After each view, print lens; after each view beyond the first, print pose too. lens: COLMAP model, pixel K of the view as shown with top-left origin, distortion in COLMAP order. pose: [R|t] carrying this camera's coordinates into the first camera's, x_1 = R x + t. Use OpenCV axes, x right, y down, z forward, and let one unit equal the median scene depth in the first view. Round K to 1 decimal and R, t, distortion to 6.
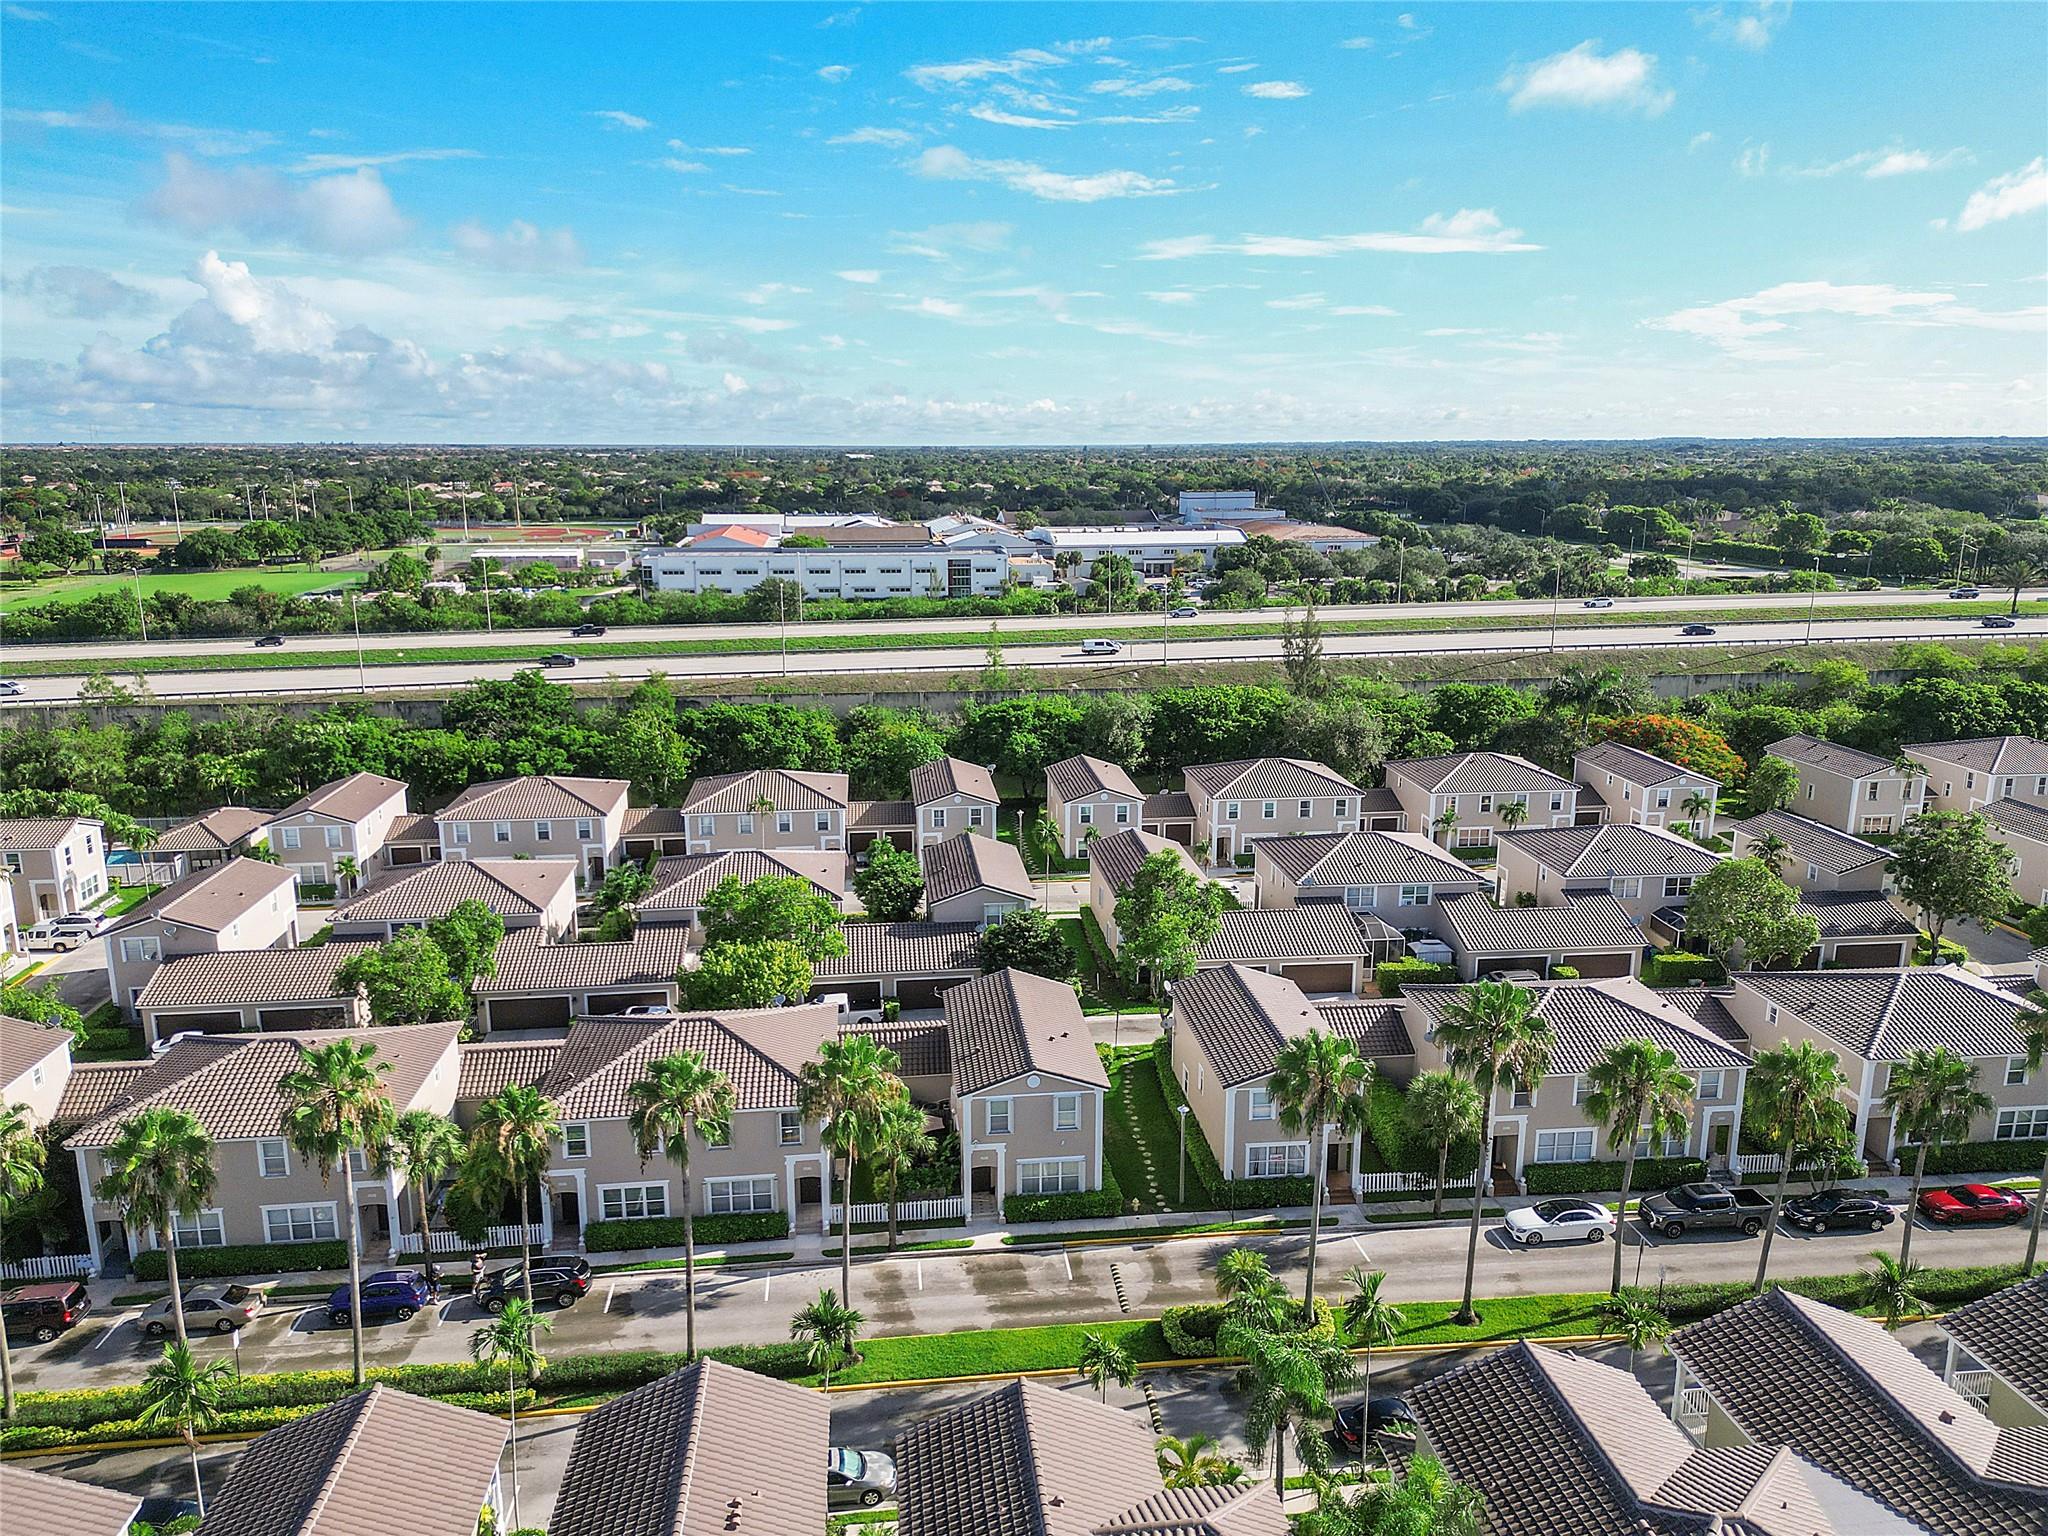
lens RADIAL K [[1463.5, 0, 1025.3], [0, 1463.5, 775.7], [0, 0, 1]] dist [0.093098, -0.098067]
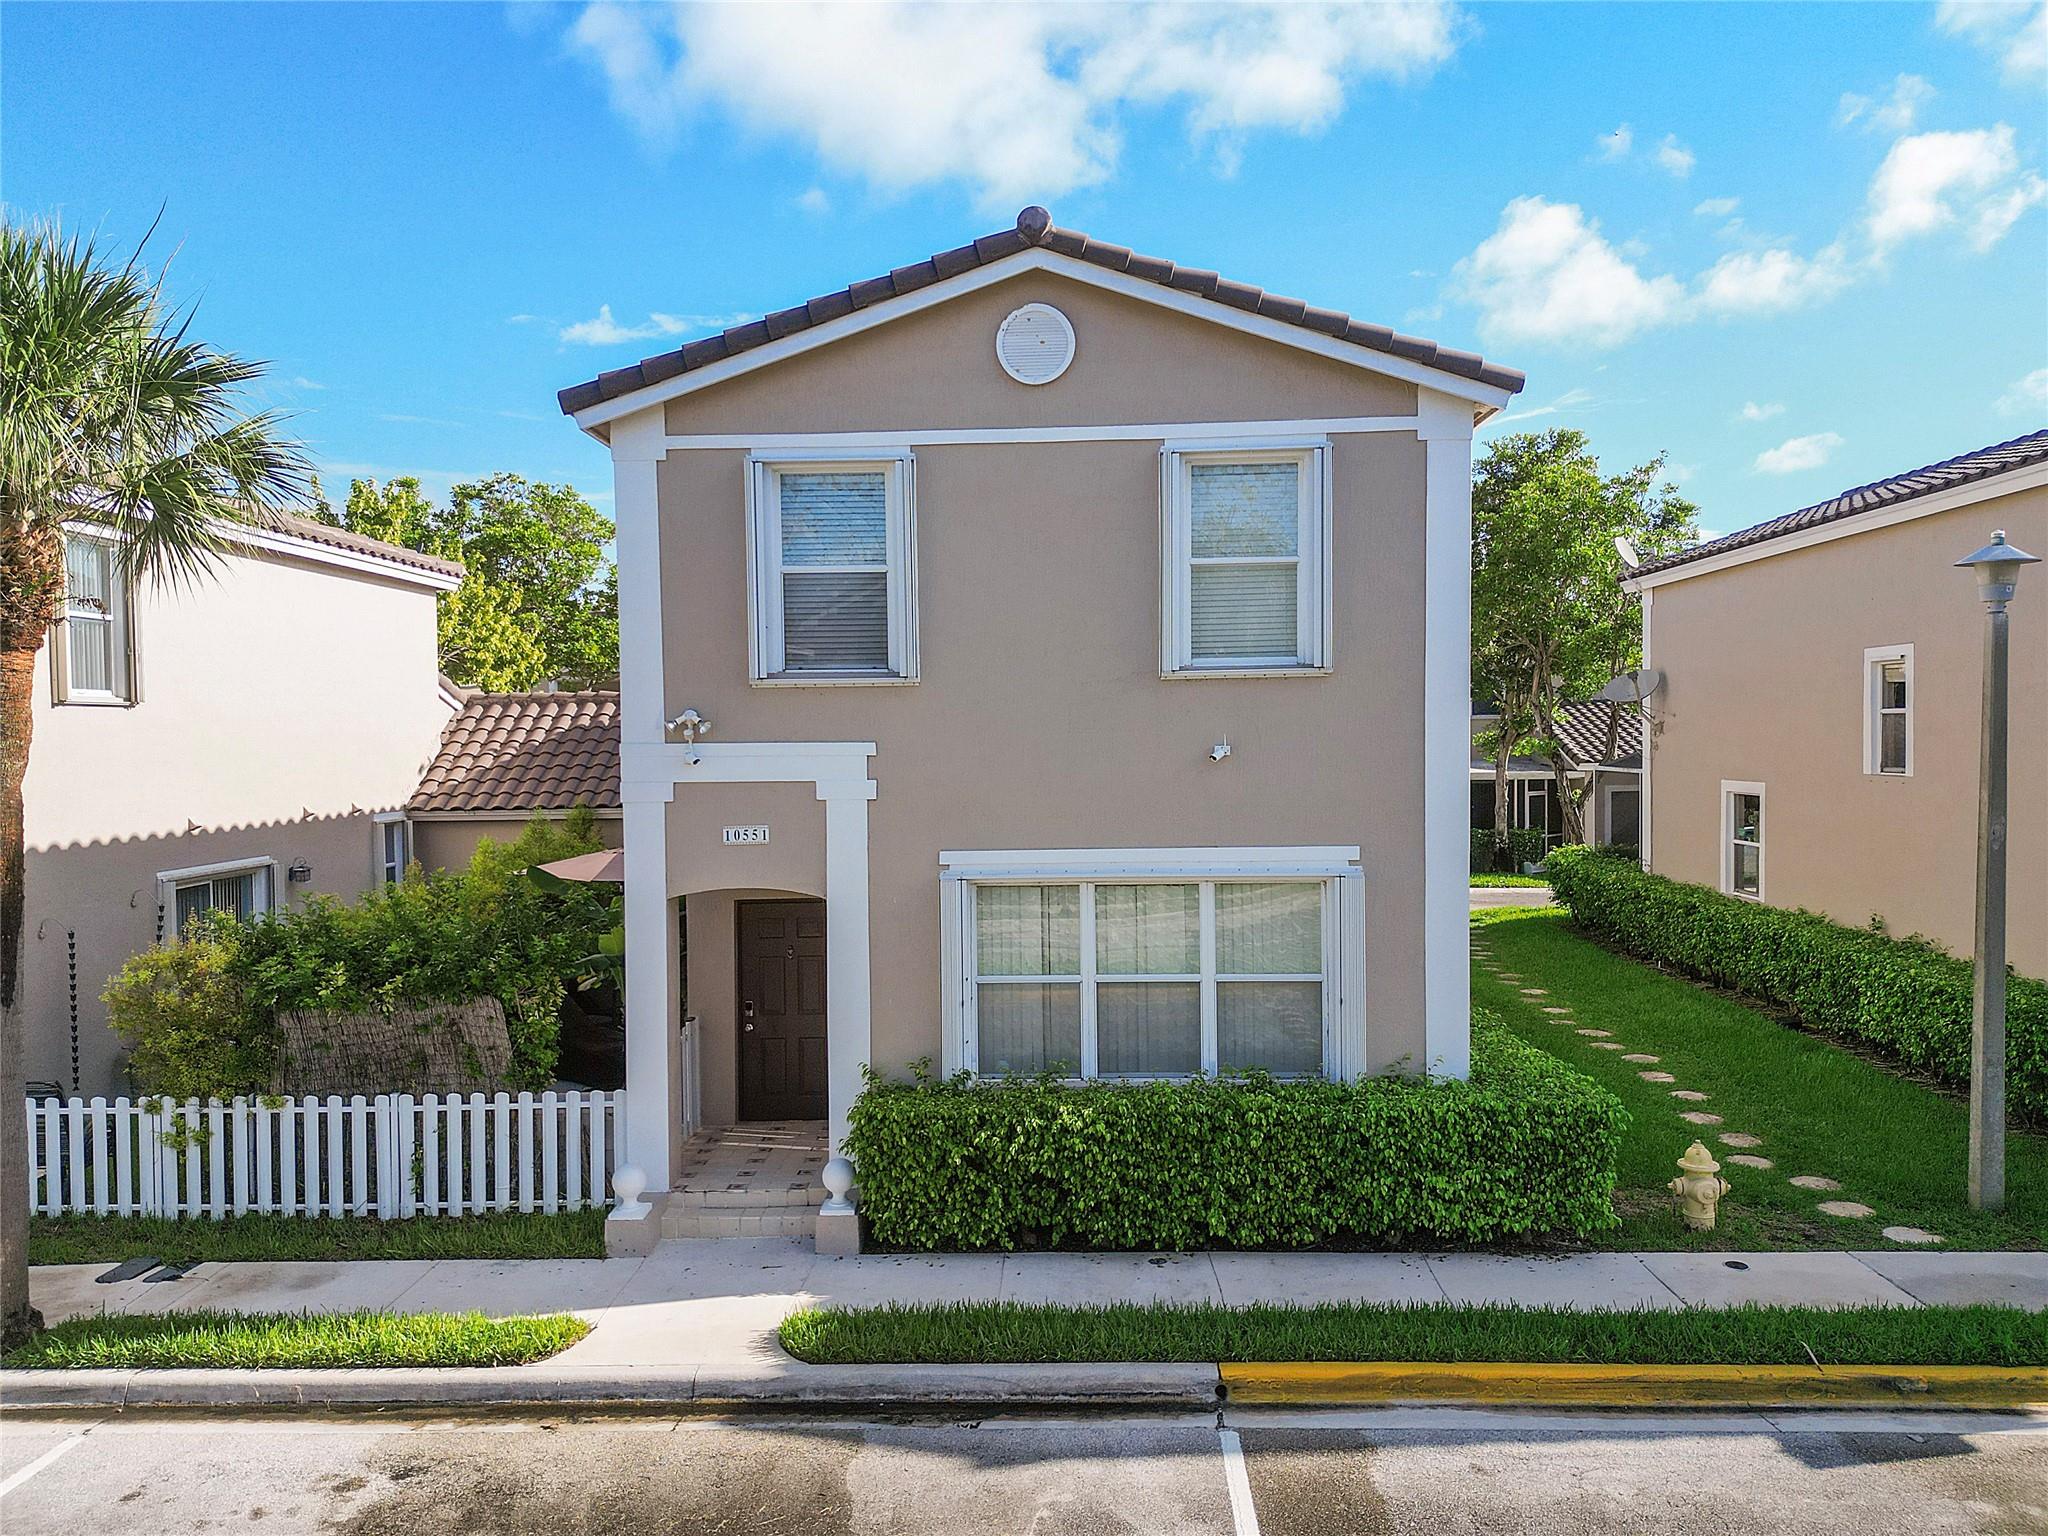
lens RADIAL K [[1455.4, 0, 1024.0], [0, 1455.4, 768.0], [0, 0, 1]] dist [0.069433, -0.056863]
pose [[0.990397, -0.006995, -0.138078, 0.025716], [-0.020881, 0.979695, -0.199405, 0.279112], [0.136669, 0.200373, 0.970140, 0.826340]]
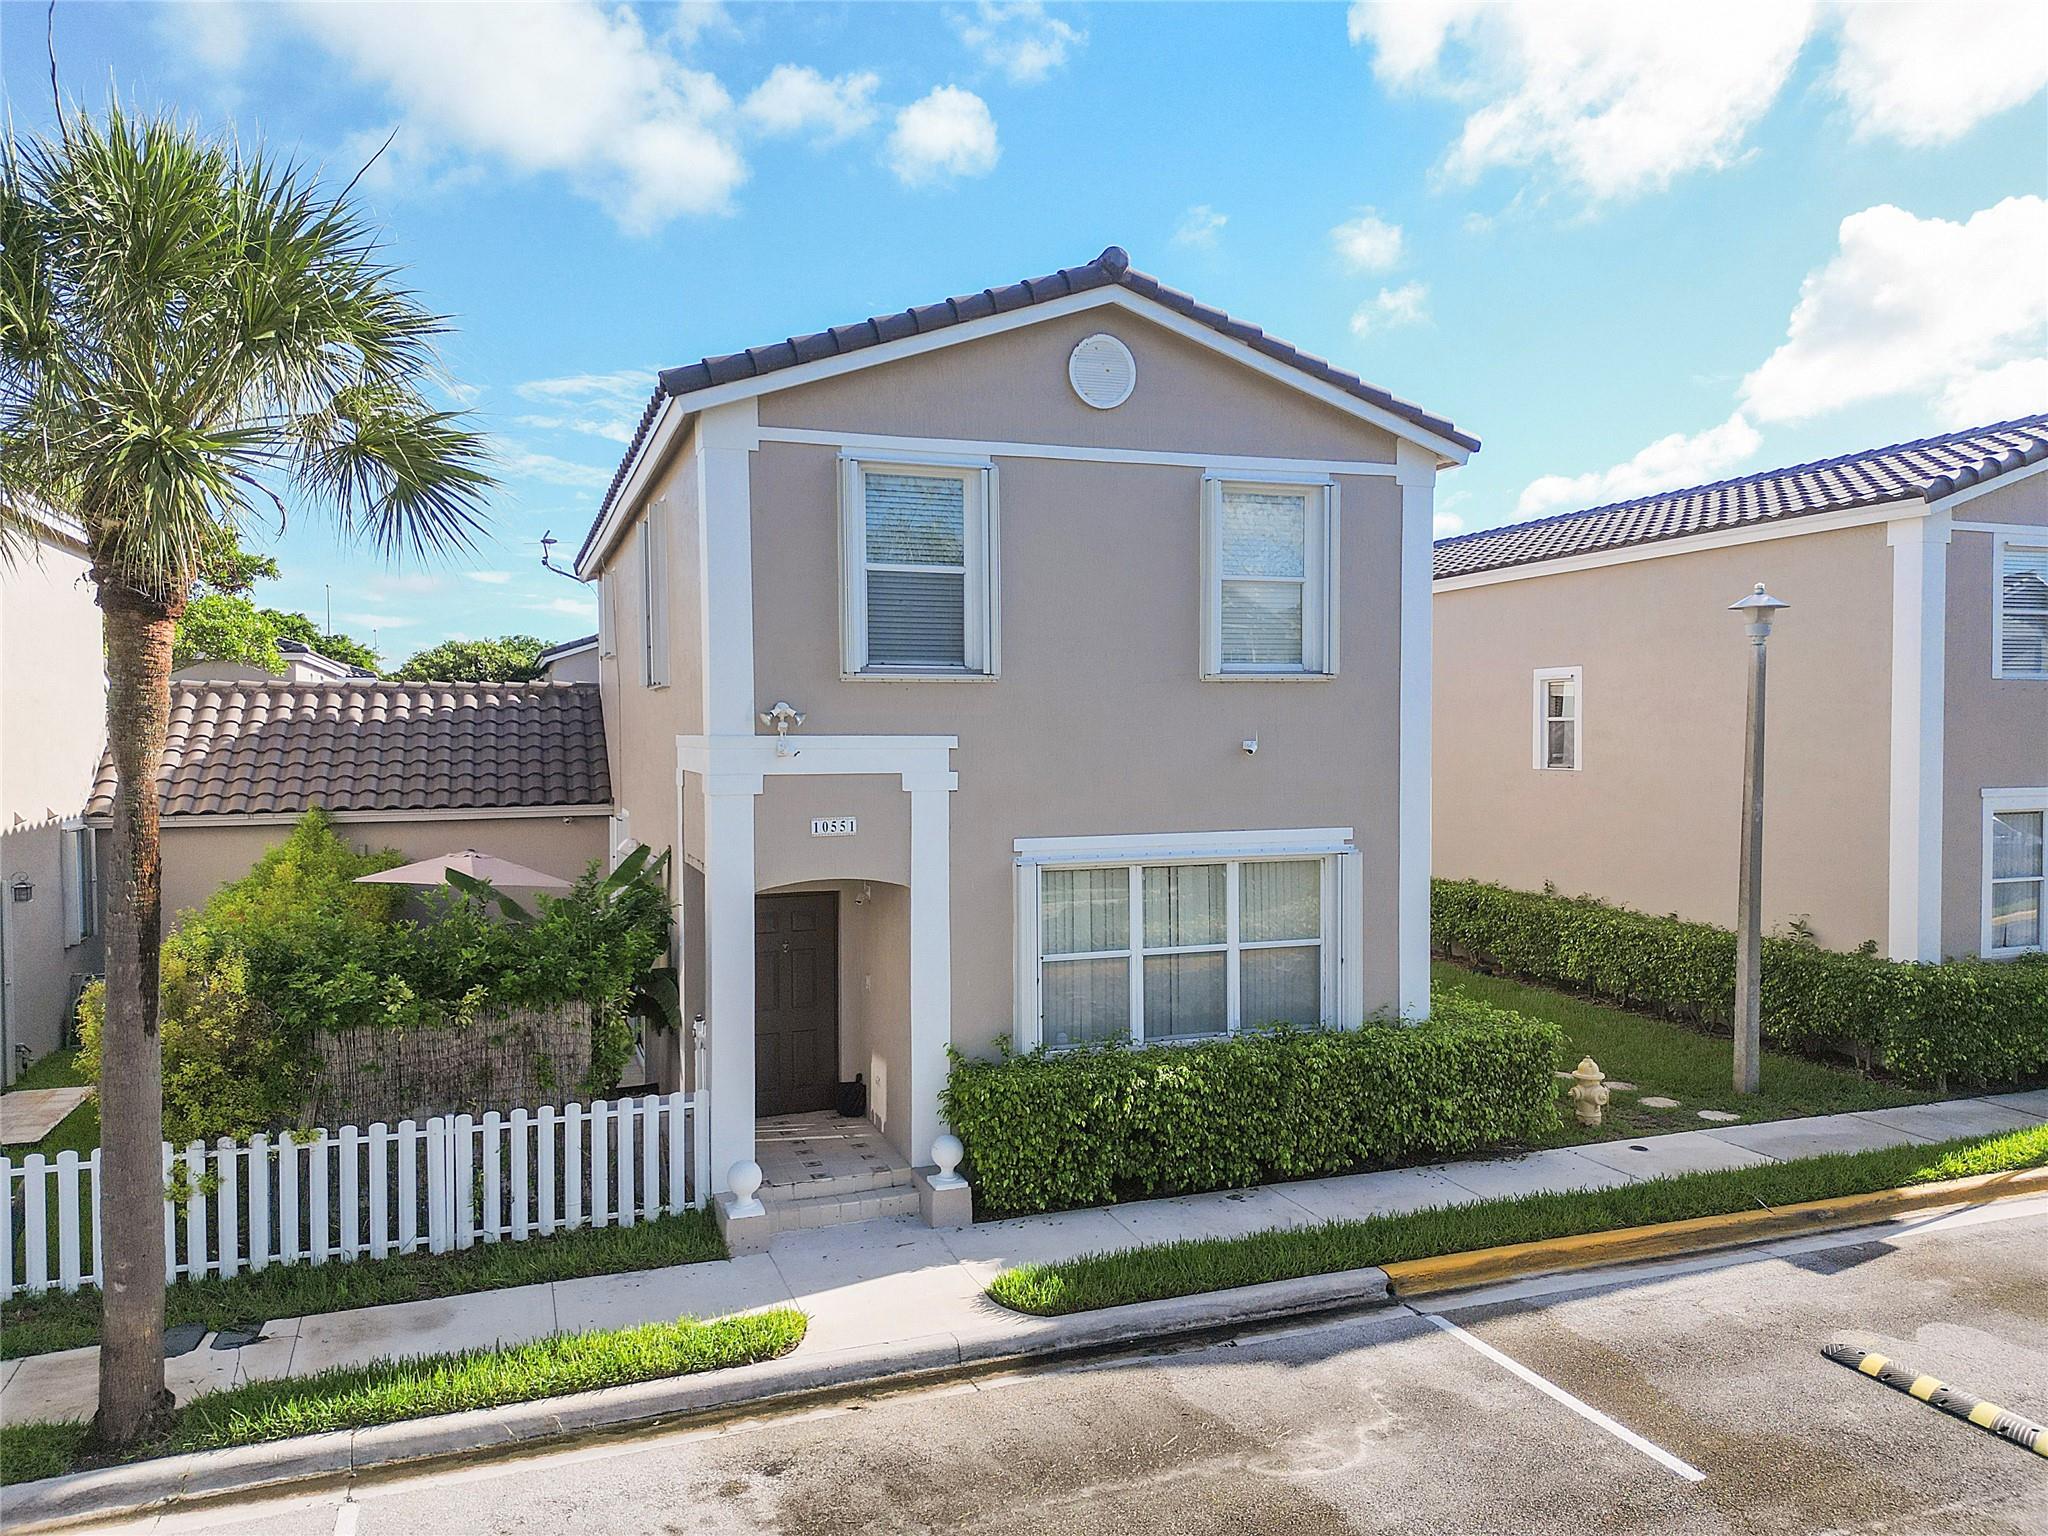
lens RADIAL K [[1446.0, 0, 1021.3], [0, 1446.0, 763.4], [0, 0, 1]] dist [0.066271, -0.048079]
pose [[0.970517, -0.008108, 0.240897, -0.045865], [0.057419, 0.978439, -0.198393, 0.281253], [-0.234094, 0.206375, 0.950057, 0.819807]]
